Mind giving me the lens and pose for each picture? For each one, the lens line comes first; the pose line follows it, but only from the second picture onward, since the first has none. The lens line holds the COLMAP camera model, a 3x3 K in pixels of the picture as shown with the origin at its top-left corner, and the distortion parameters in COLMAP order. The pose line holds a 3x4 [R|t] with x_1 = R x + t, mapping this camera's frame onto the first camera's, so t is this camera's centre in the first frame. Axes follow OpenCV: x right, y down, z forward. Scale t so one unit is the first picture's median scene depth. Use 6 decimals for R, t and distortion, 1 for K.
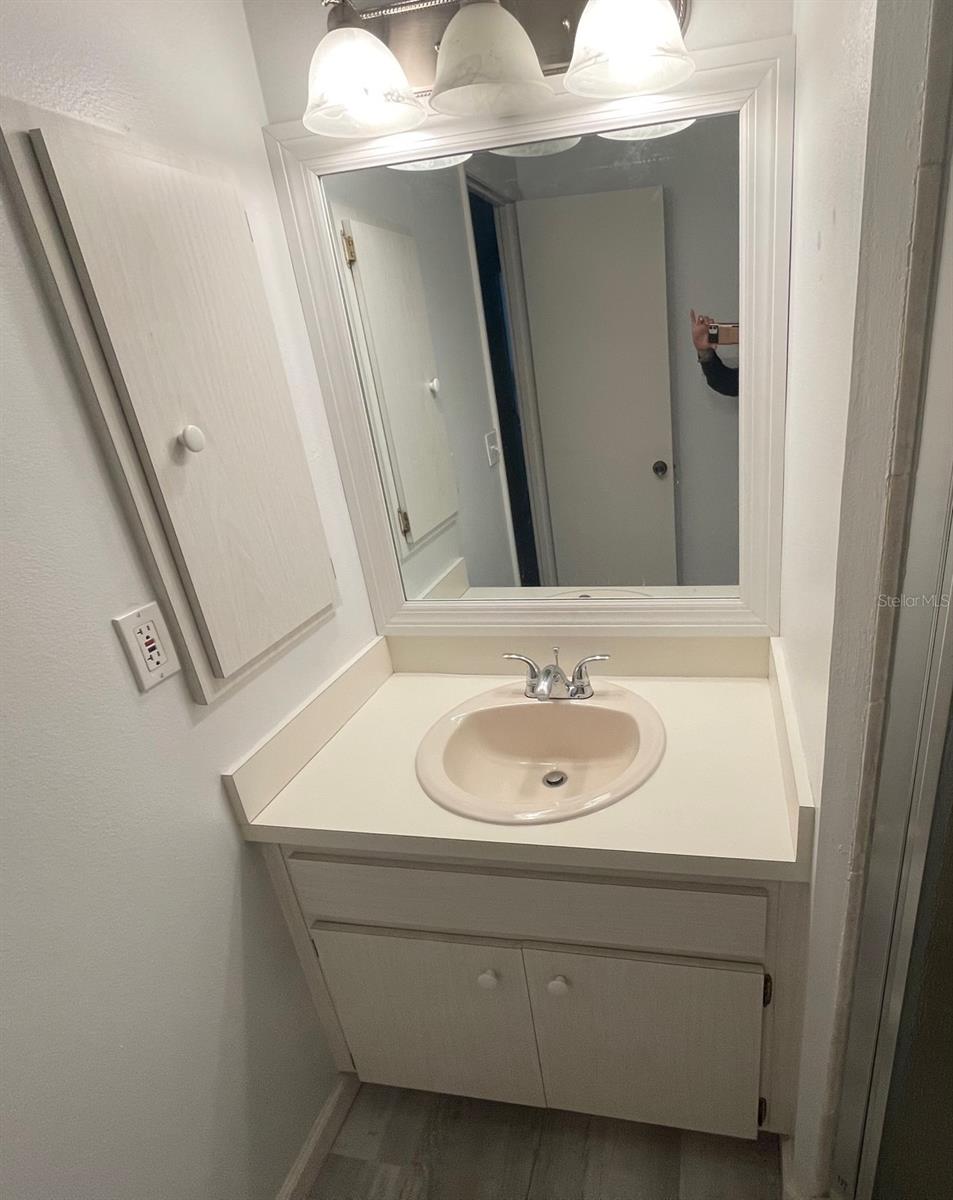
lens RADIAL K [[669.8, 0, 476.9], [0, 669.8, 631.1], [0, 0, 1]] dist [0.002825, 0.001008]
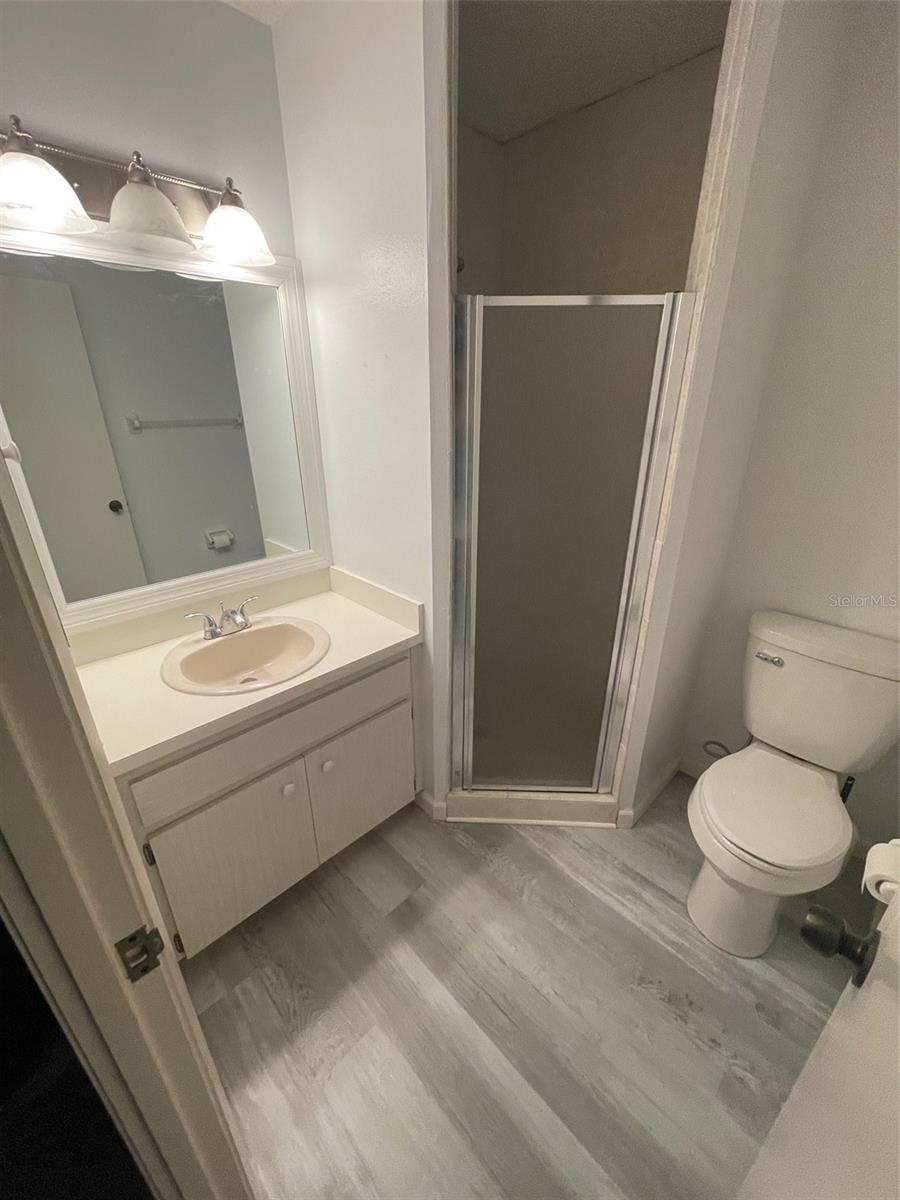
lens RADIAL K [[482.5, 0, 450.0], [0, 482.5, 600.0], [0, 0, 1]] dist [-0.000293, -0.000014]
pose [[0.592140, -0.246362, 0.767252, -0.418335], [0.278339, 0.956050, 0.092171, 0.067689], [-0.756239, 0.158978, 0.634688, -0.078414]]
